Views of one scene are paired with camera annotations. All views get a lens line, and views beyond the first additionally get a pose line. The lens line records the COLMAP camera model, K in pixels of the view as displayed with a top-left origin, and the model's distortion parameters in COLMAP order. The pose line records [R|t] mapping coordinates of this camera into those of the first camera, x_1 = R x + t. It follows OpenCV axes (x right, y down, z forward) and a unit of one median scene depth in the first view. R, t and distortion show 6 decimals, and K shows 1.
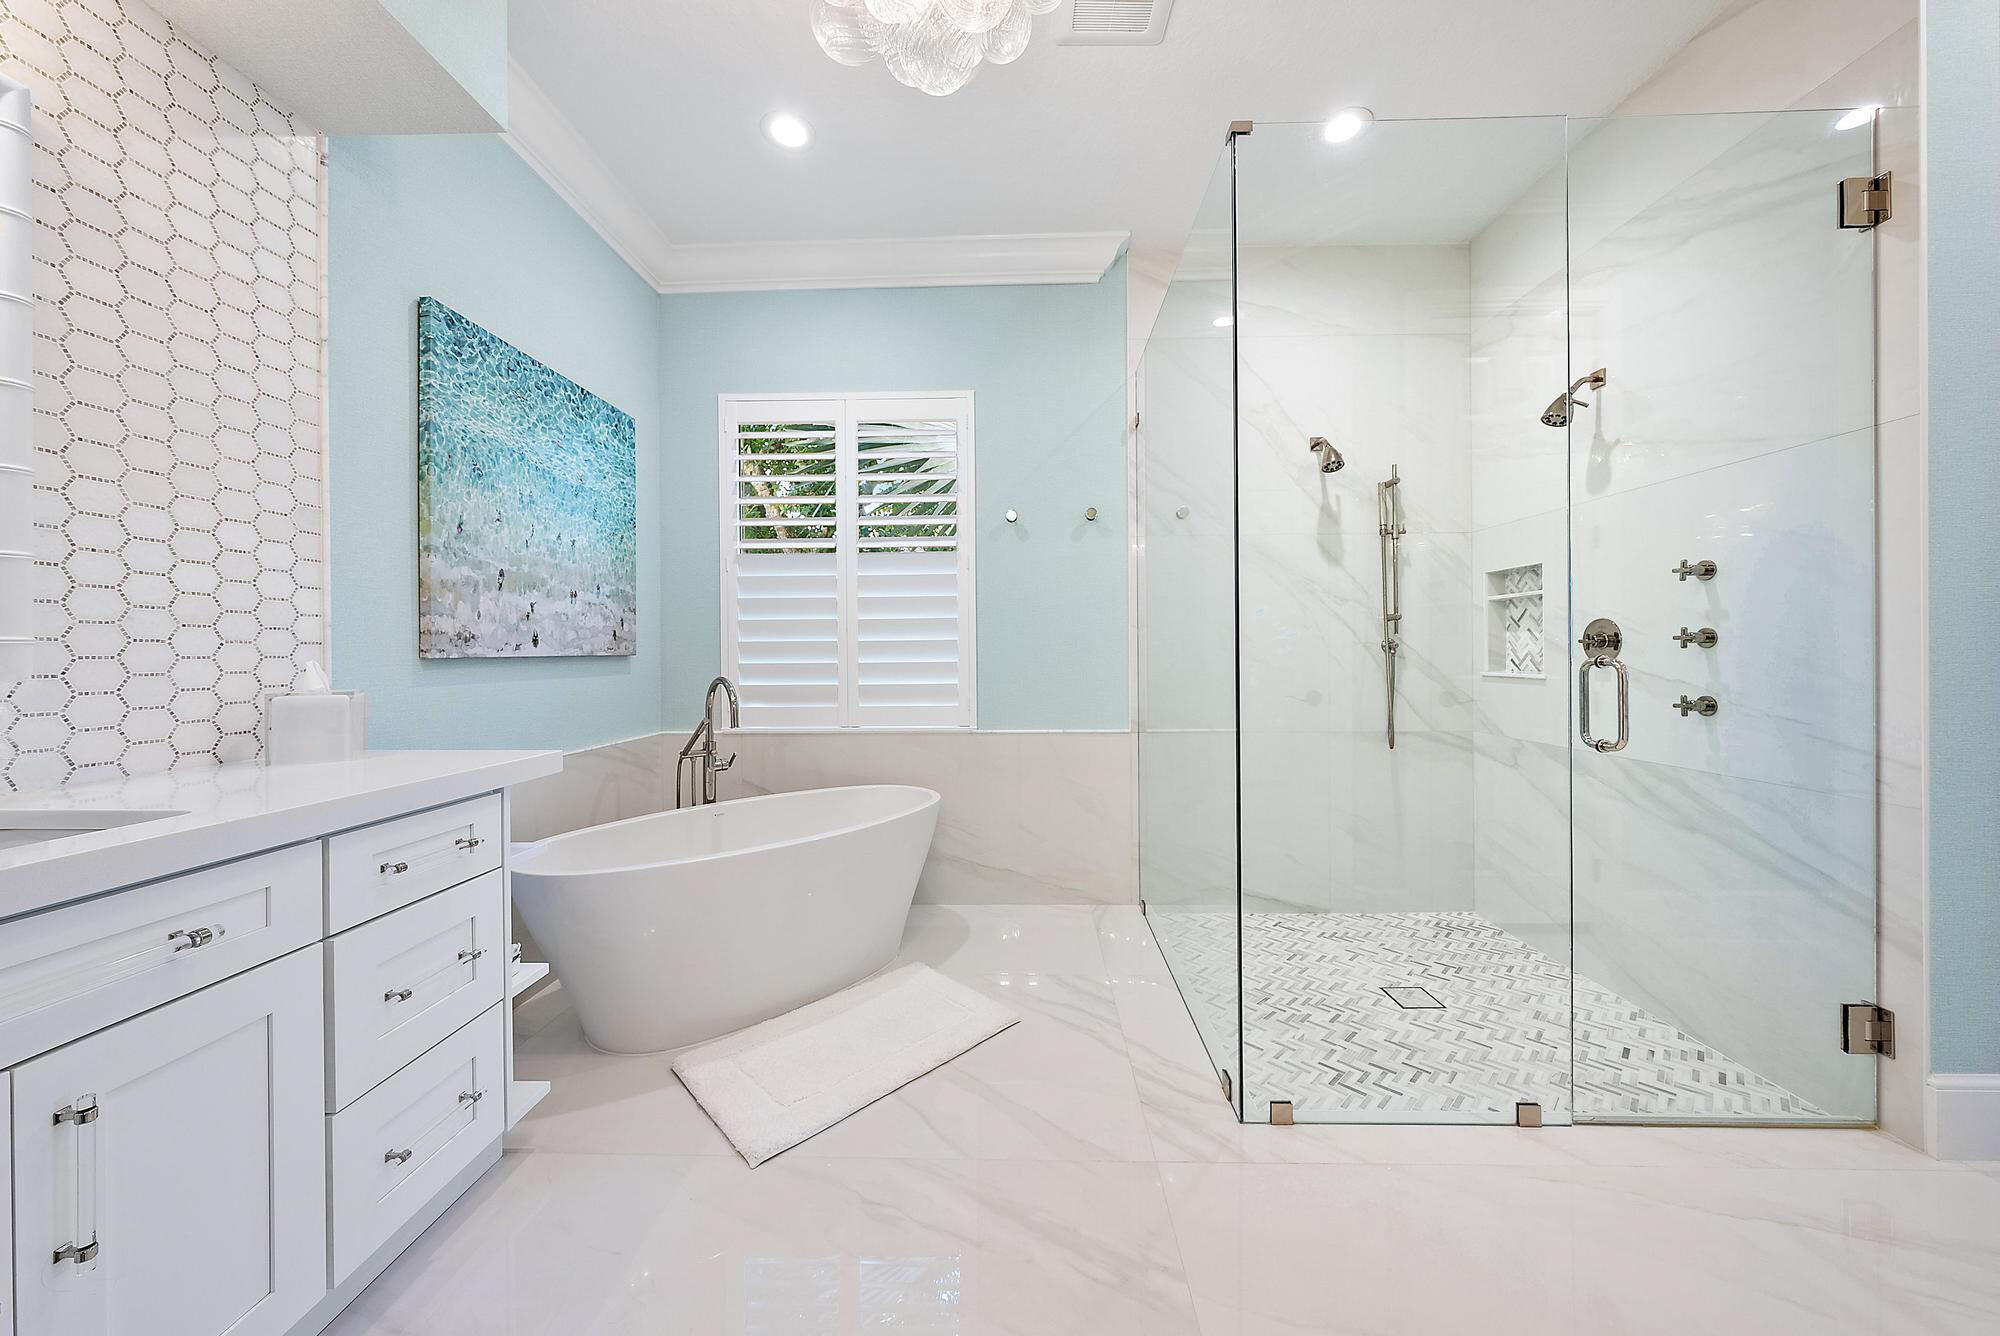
lens RADIAL K [[690.7, 0, 1001.9], [0, 690.7, 655.3], [0, 0, 1]] dist [0.001046, 0.000155]
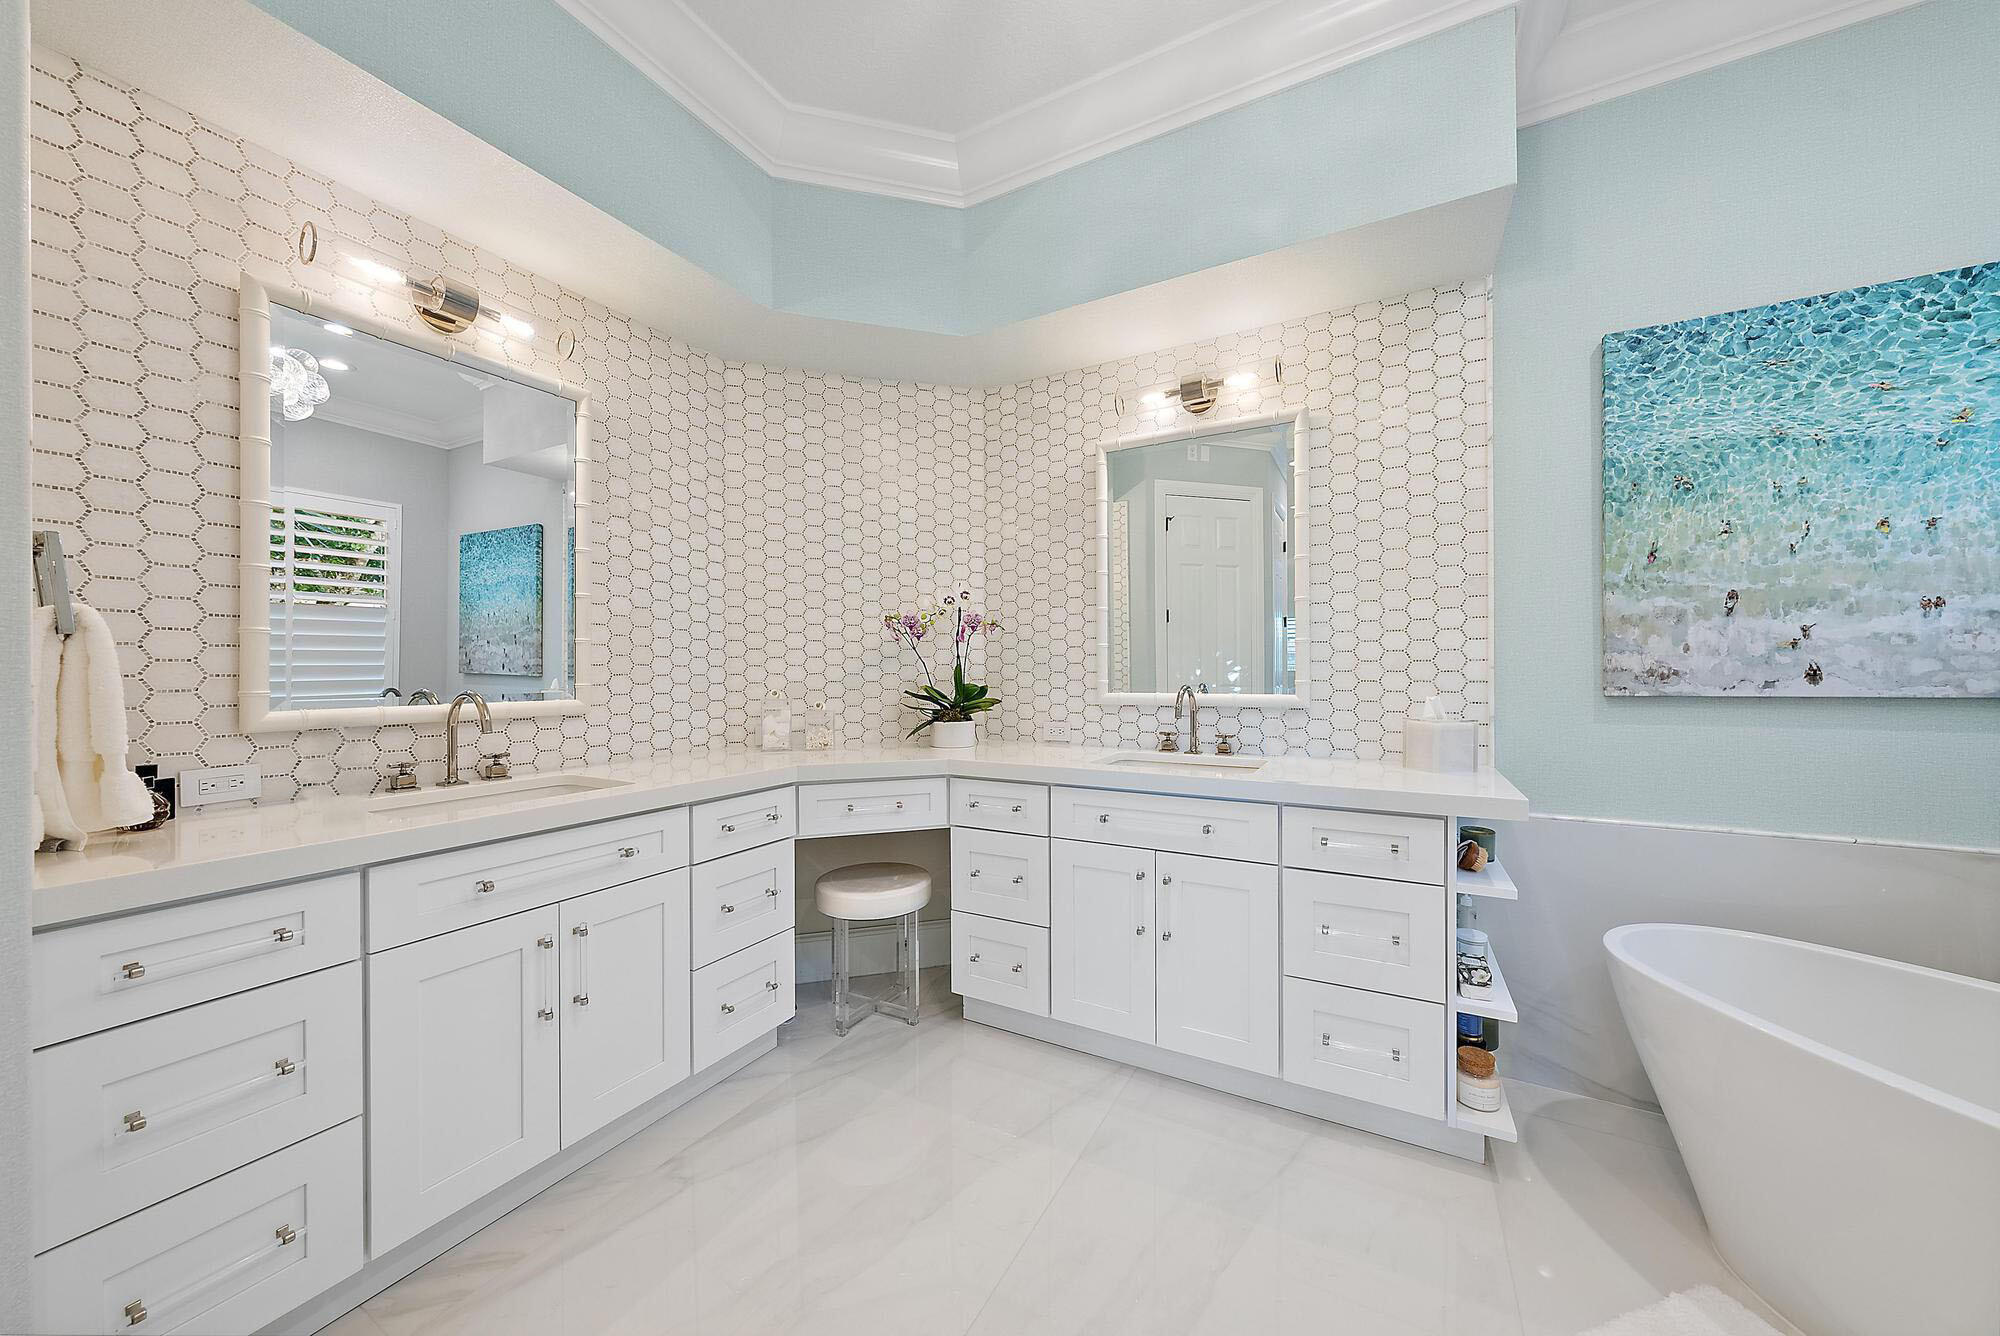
lens RADIAL K [[690.7, 0, 1001.9], [0, 690.7, 671.5], [0, 0, 1]] dist [0.001046, 0.000155]
pose [[-0.464345, 0.008476, -0.885614, 0.425805], [0.004710, 0.999964, 0.007101, -0.038366], [0.885642, -0.000874, -0.464368, 0.627268]]
